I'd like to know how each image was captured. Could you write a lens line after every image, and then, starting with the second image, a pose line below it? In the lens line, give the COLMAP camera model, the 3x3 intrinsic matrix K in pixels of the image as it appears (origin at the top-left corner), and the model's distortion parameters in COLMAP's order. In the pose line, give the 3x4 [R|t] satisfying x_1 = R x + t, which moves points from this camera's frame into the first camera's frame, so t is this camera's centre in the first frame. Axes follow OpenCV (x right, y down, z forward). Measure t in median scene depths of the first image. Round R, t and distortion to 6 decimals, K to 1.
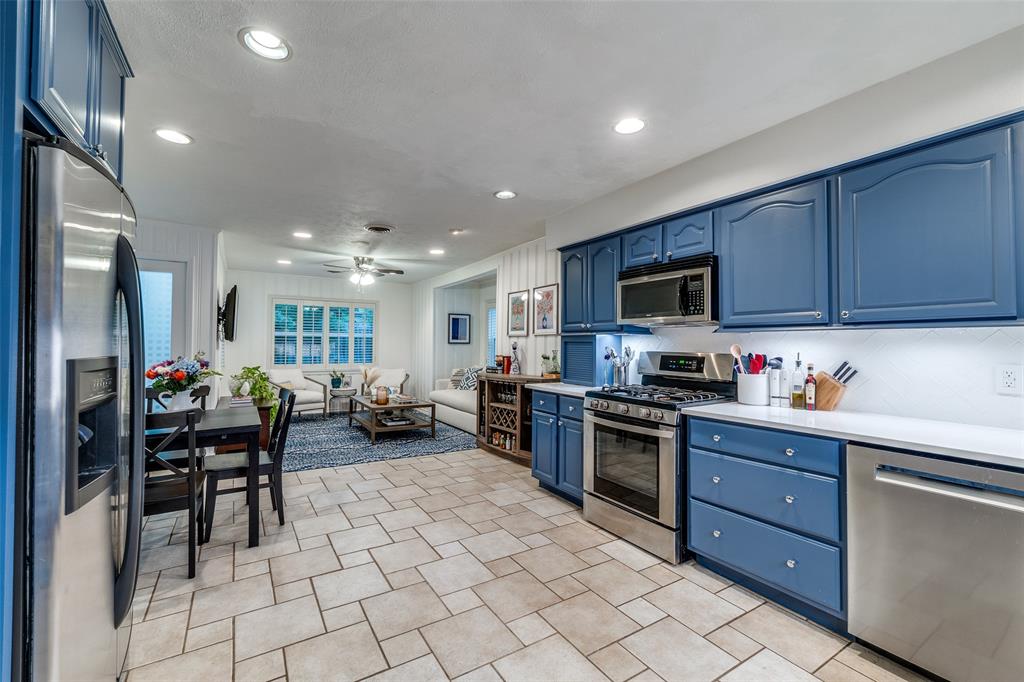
lens RADIAL K [[436.4, 0, 511.7], [0, 436.4, 337.9], [0, 0, 1]] dist [-0.008732, -0.000261]
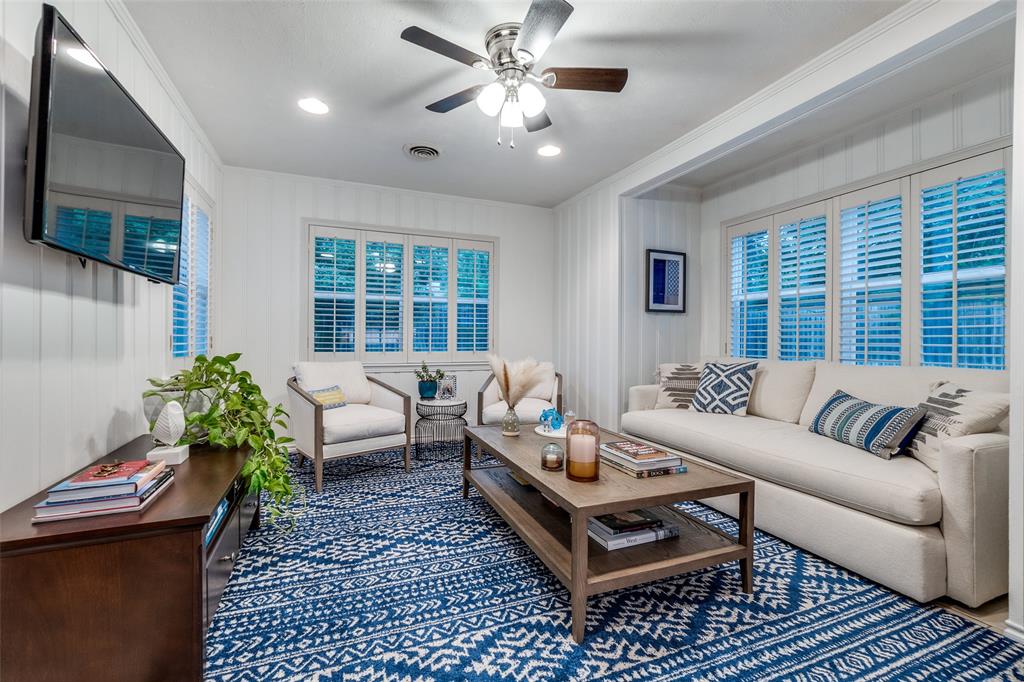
lens RADIAL K [[436.4, 0, 513.4], [0, 436.4, 340.3], [0, 0, 1]] dist [-0.008732, -0.000261]
pose [[0.987305, 0.000116, -0.158835, -0.293161], [0.003268, 0.999773, 0.021045, 0.047131], [0.158802, -0.021296, 0.987081, 0.676890]]
